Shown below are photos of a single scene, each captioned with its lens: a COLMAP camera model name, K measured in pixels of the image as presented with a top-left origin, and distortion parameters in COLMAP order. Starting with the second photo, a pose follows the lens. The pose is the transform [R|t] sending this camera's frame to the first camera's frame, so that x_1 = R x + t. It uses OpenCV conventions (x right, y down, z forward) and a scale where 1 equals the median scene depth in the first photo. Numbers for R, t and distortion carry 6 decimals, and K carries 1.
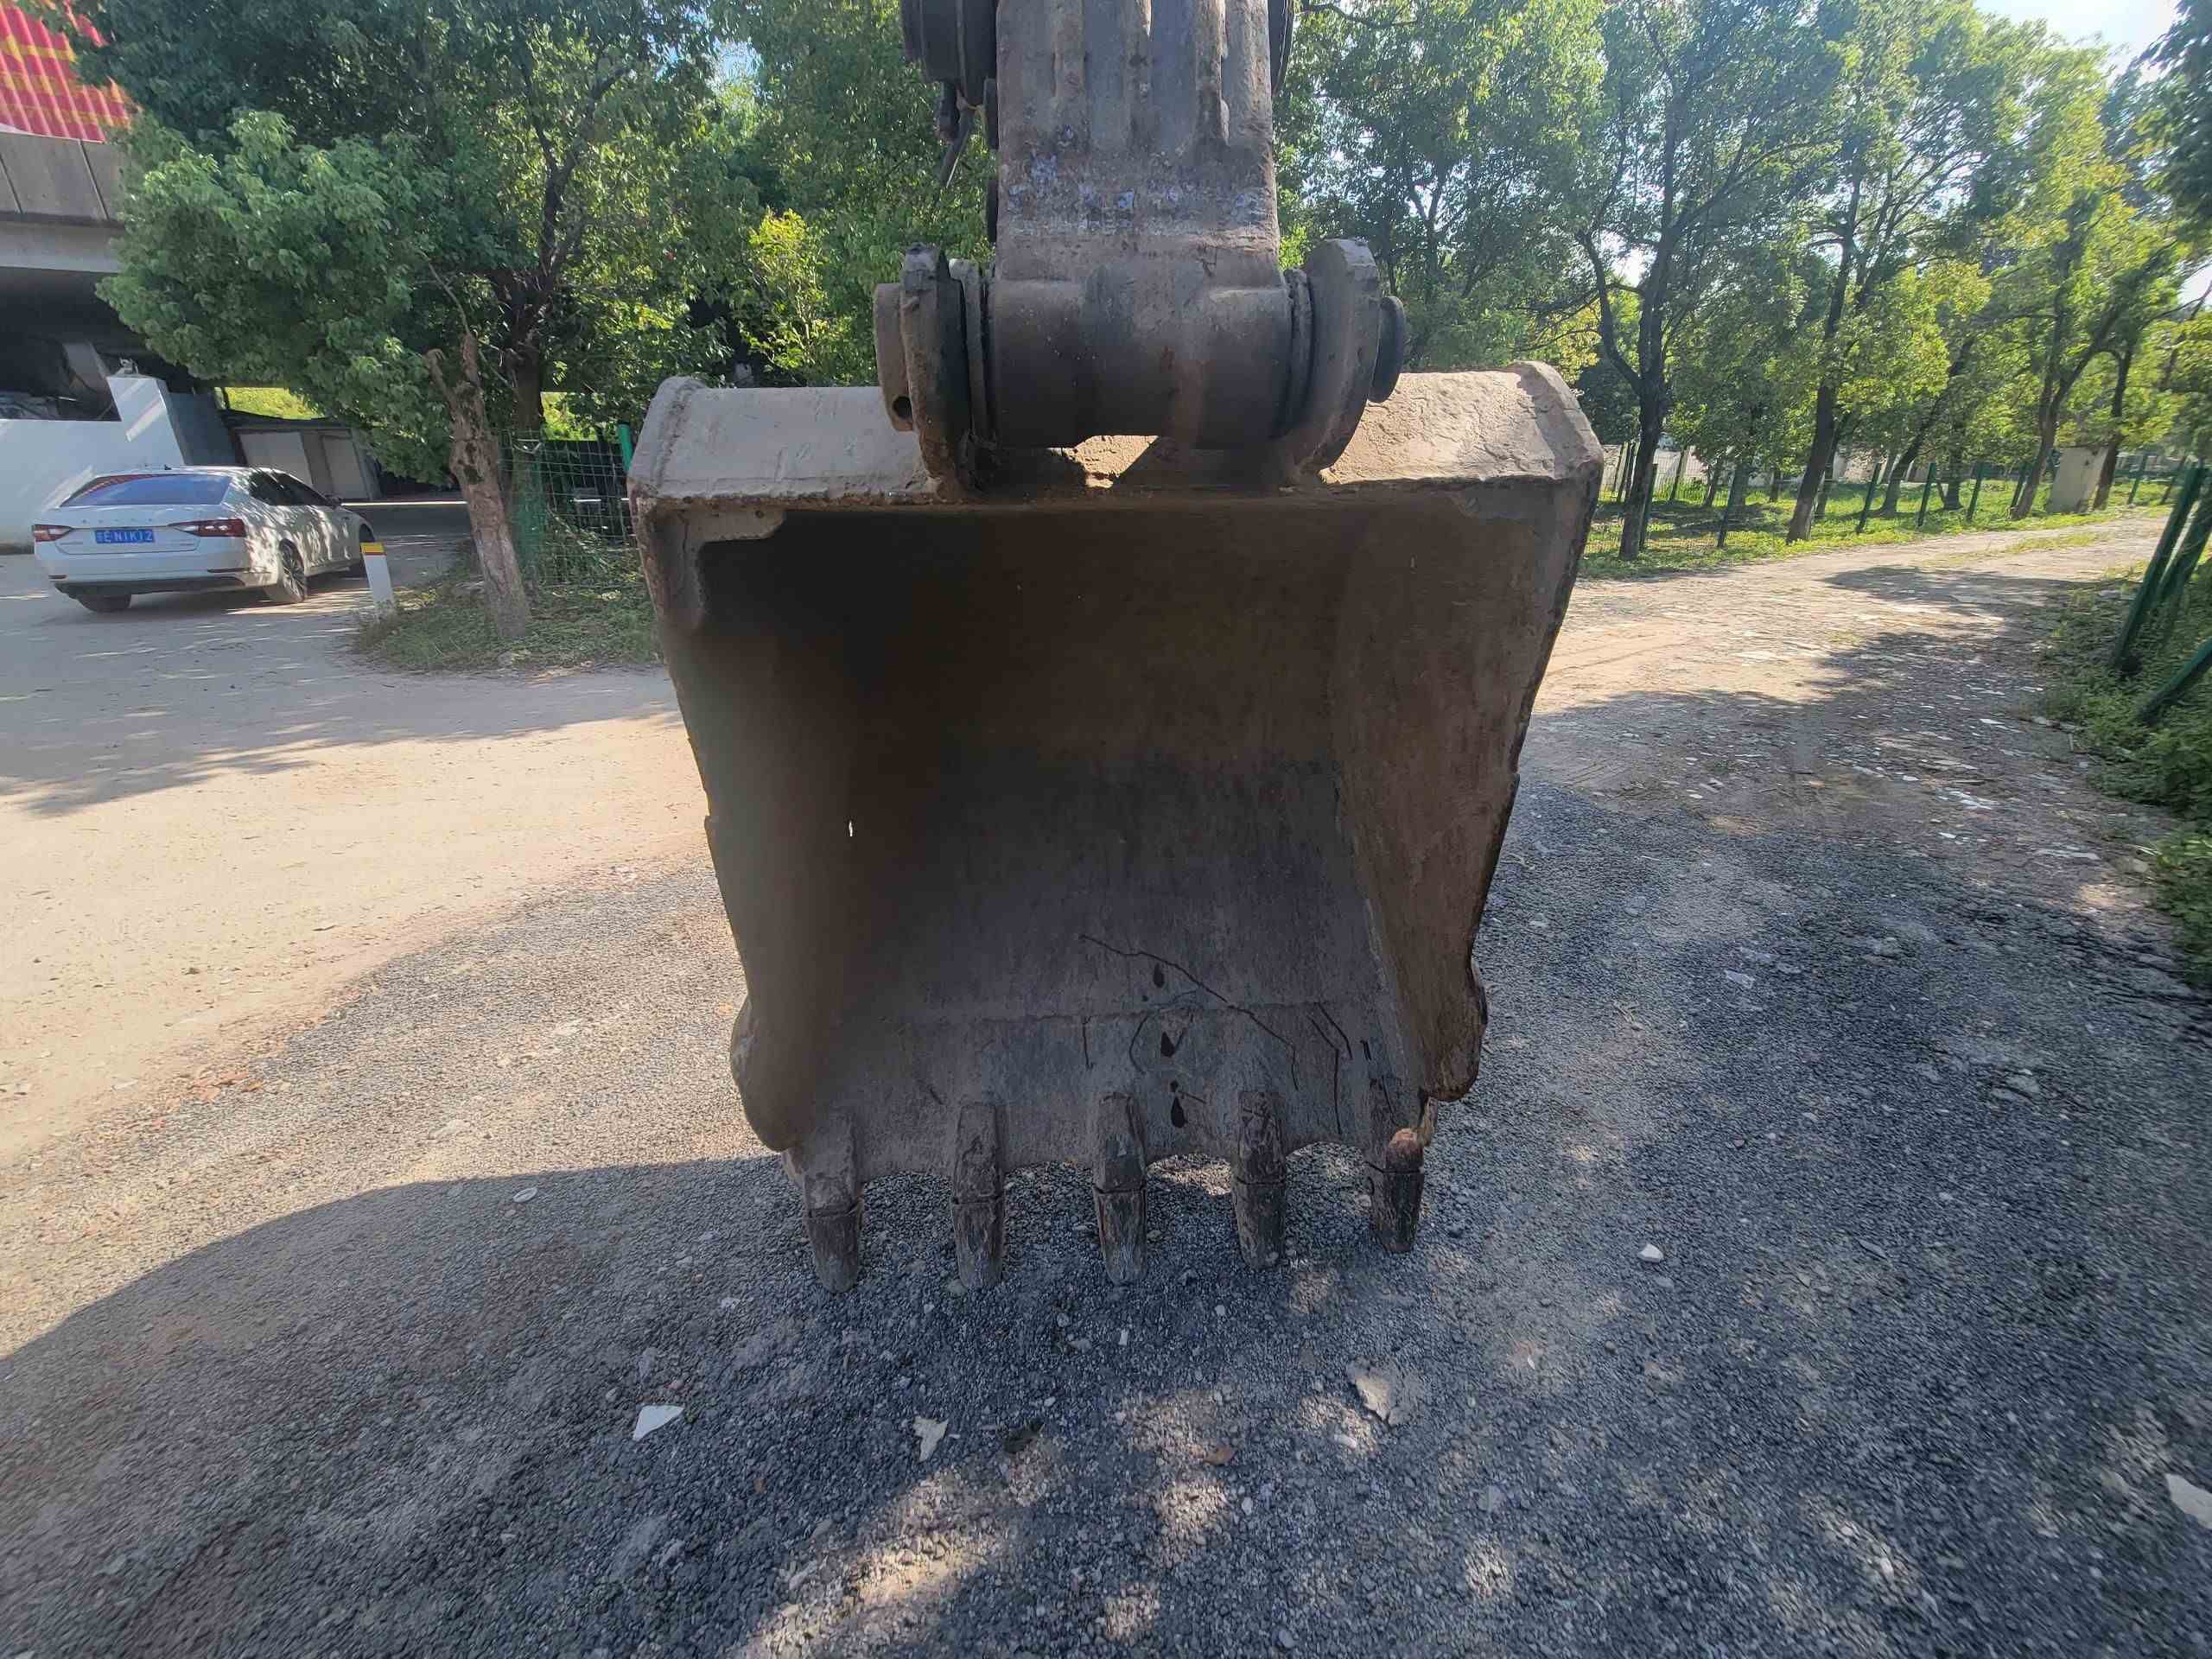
lens RADIAL K [[898.1, 0, 1106.0], [0, 898.1, 829.5], [0, 0, 1]] dist [-0.003828, -0.000355]
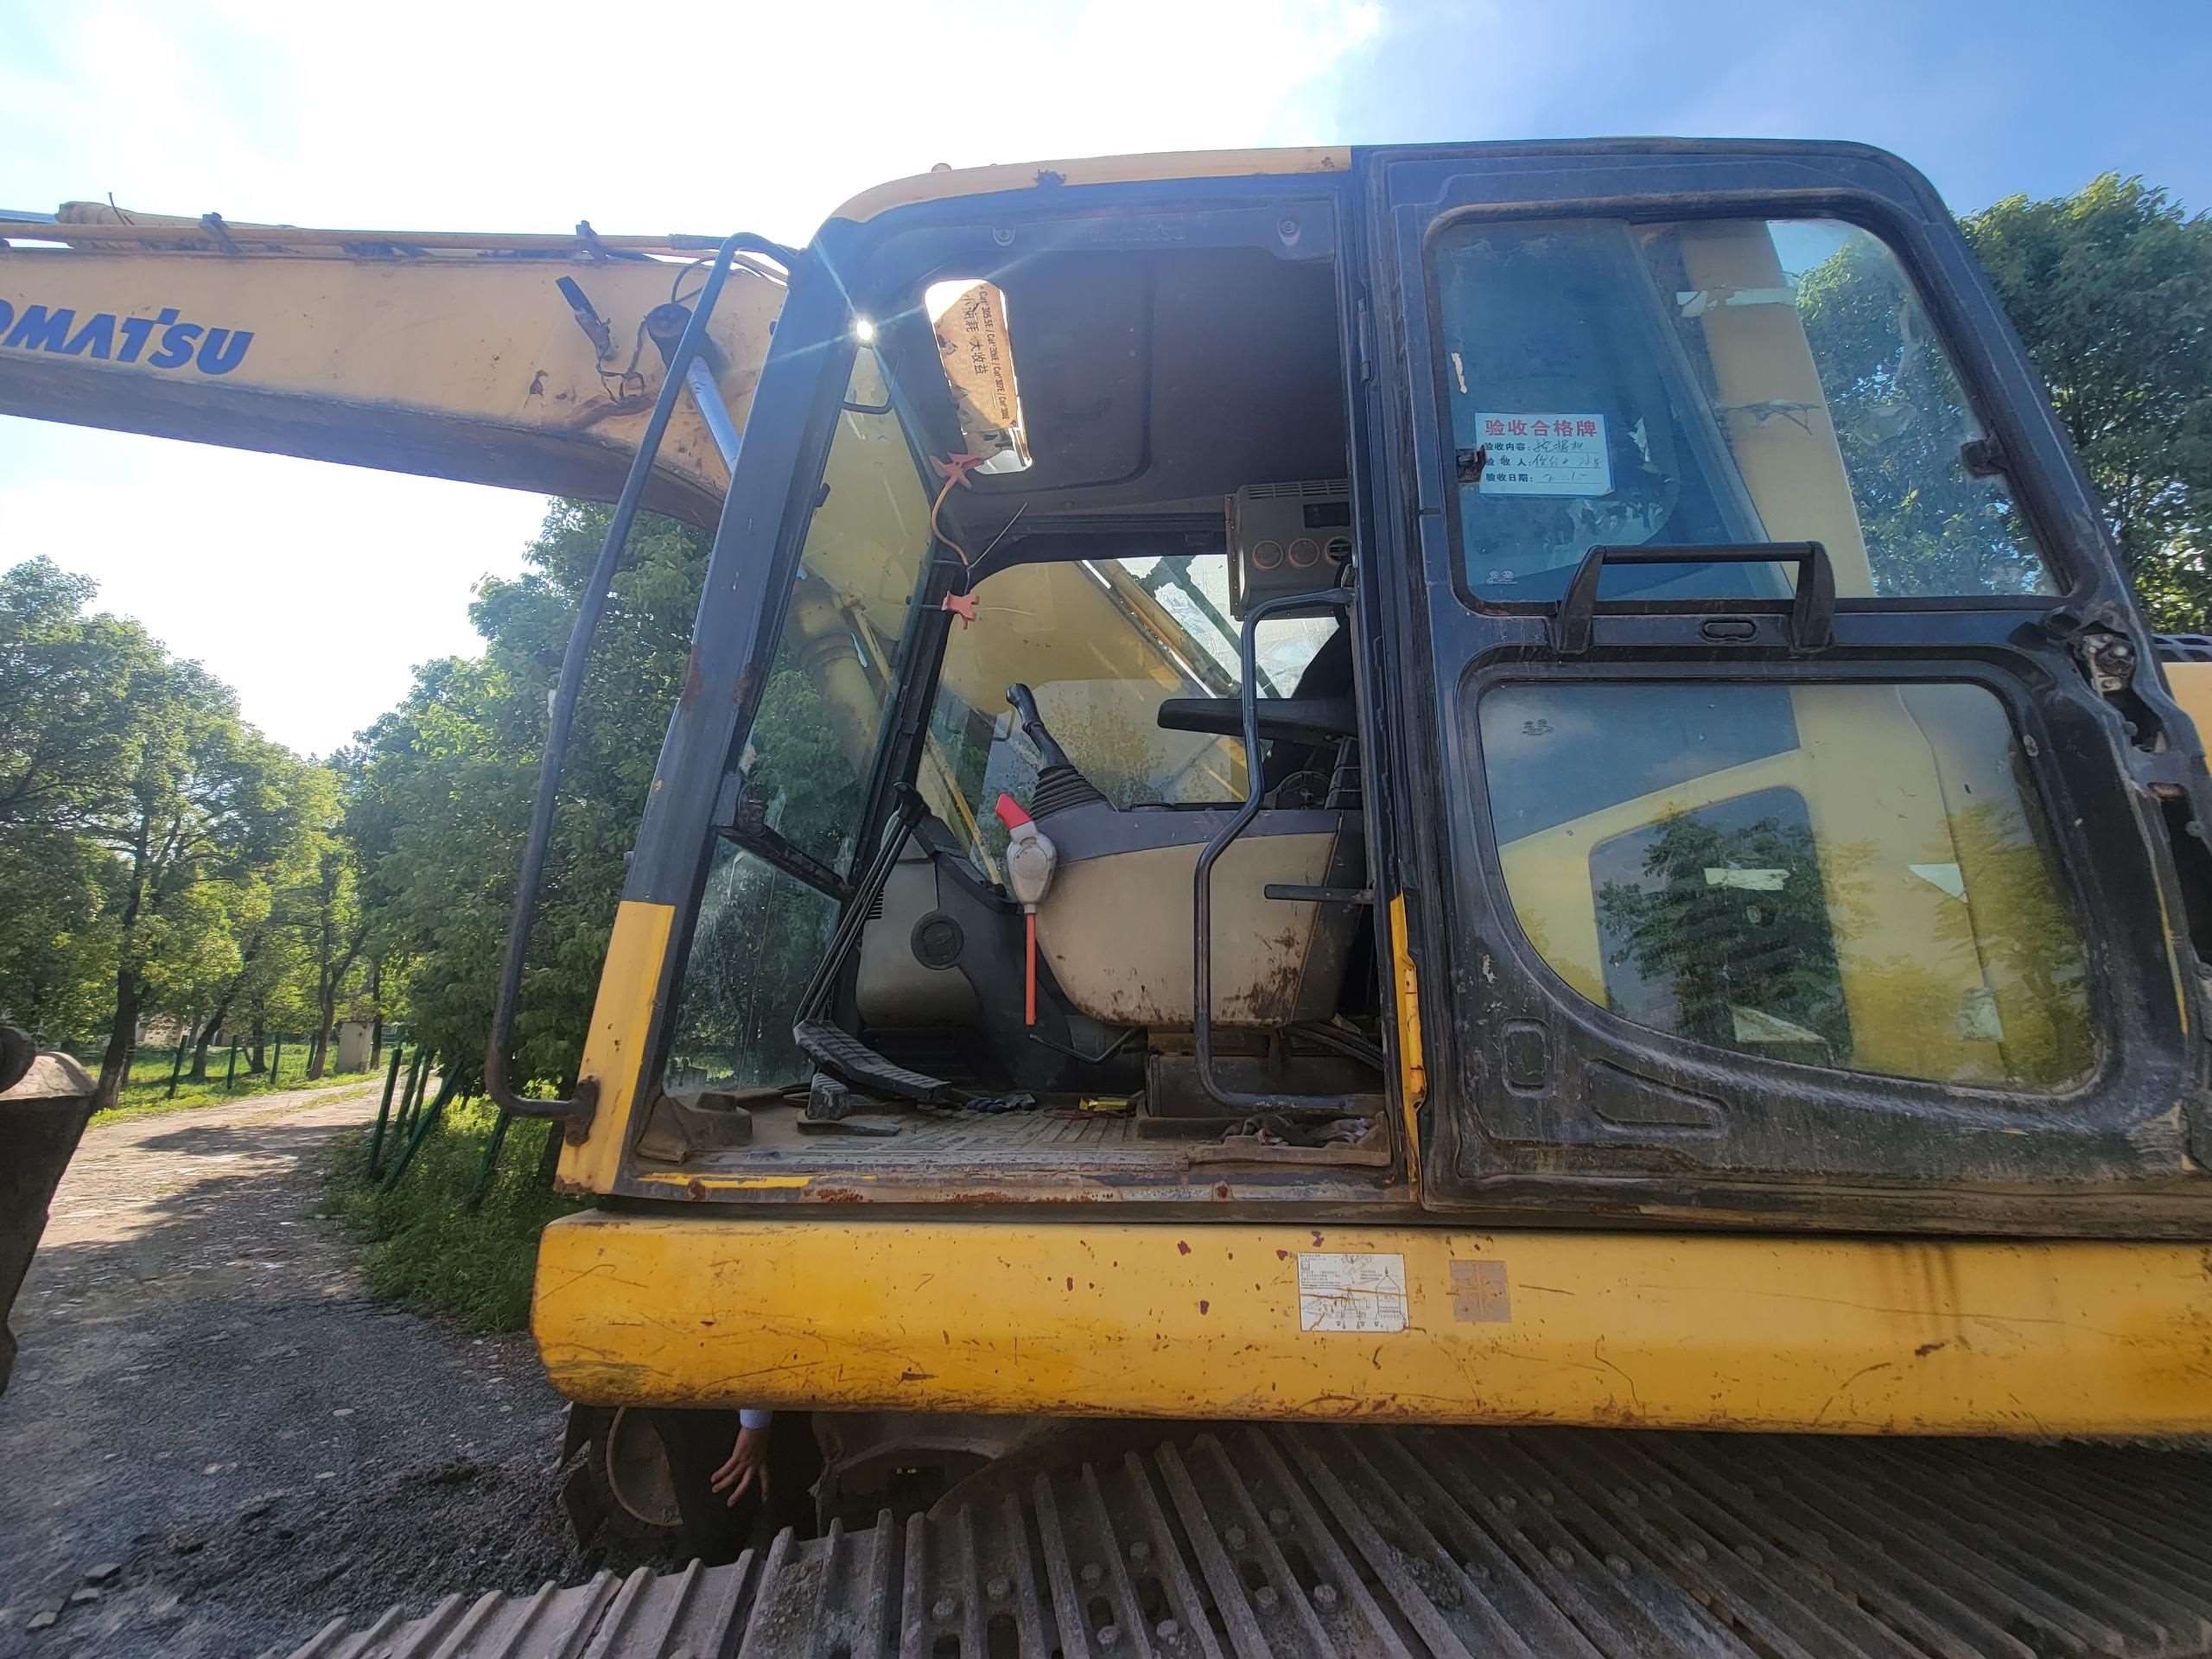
lens RADIAL K [[908.3, 0, 1094.4], [0, 908.3, 814.1], [0, 0, 1]] dist [0.012689, -0.005401]
pose [[0.123888, 0.243684, 0.961909, -0.162822], [0.354845, 0.894398, -0.272283, 0.056578], [-0.926681, 0.375061, 0.024336, -0.185399]]
